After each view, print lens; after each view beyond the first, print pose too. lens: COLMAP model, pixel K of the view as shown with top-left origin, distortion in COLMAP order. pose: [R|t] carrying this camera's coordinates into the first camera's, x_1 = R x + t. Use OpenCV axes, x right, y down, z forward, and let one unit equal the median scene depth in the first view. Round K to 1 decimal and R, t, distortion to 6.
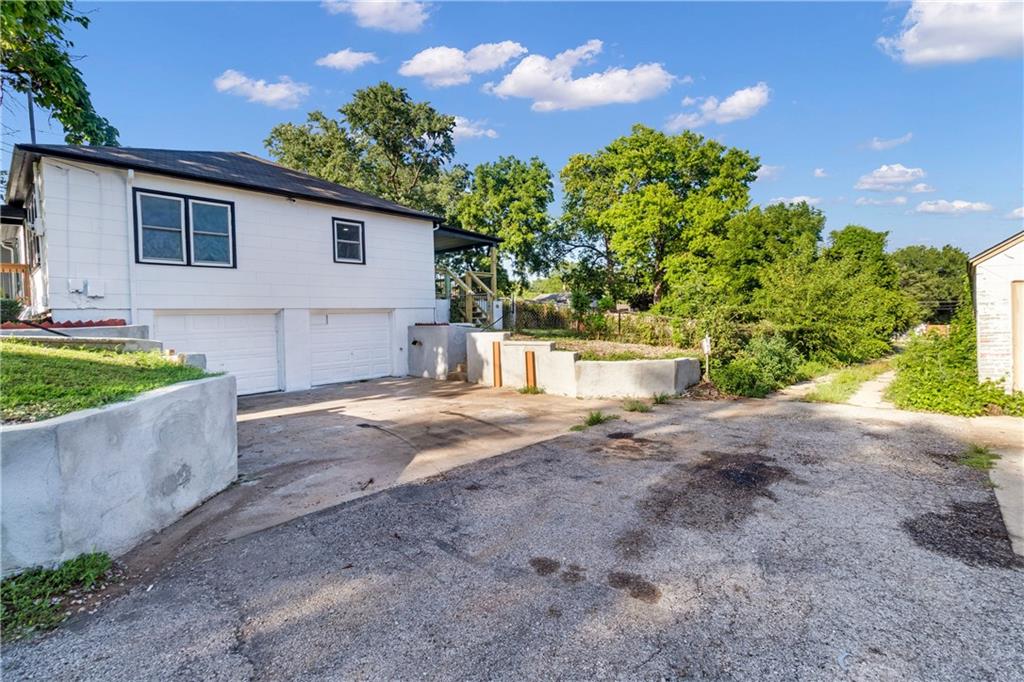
lens RADIAL K [[489.5, 0, 512.0], [0, 489.5, 341.0], [0, 0, 1]] dist [-0.001262, -0.000378]
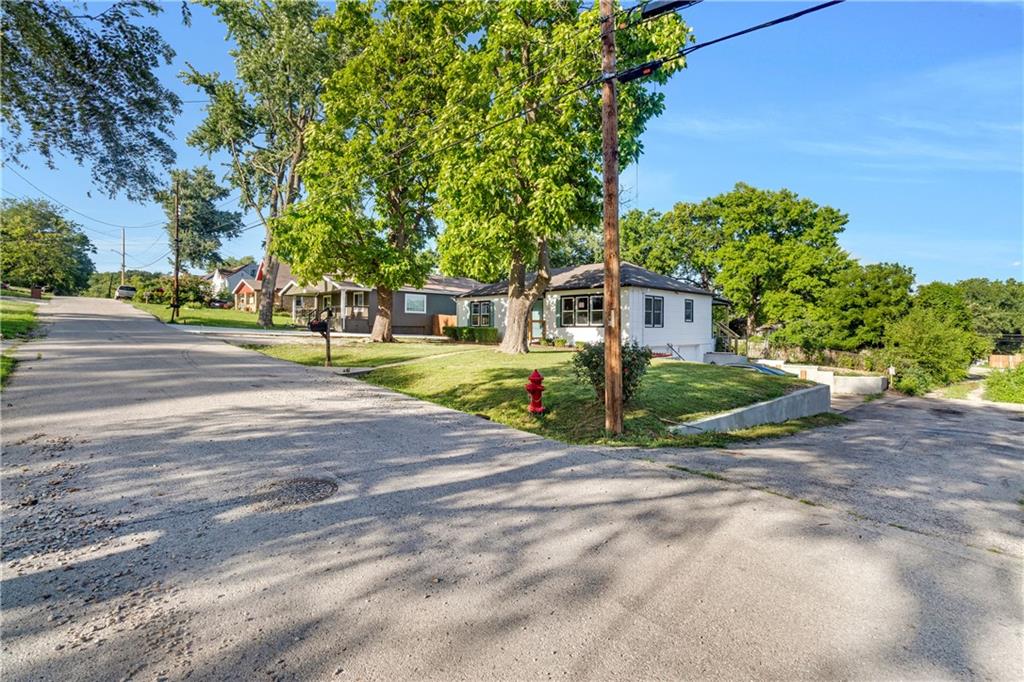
lens RADIAL K [[489.5, 0, 512.0], [0, 489.5, 341.0], [0, 0, 1]] dist [-0.001262, -0.000378]
pose [[0.997417, 0.029394, -0.065531, -0.241503], [-0.031029, 0.999228, -0.024080, -0.003733], [0.064773, 0.026051, 0.997560, -0.264205]]
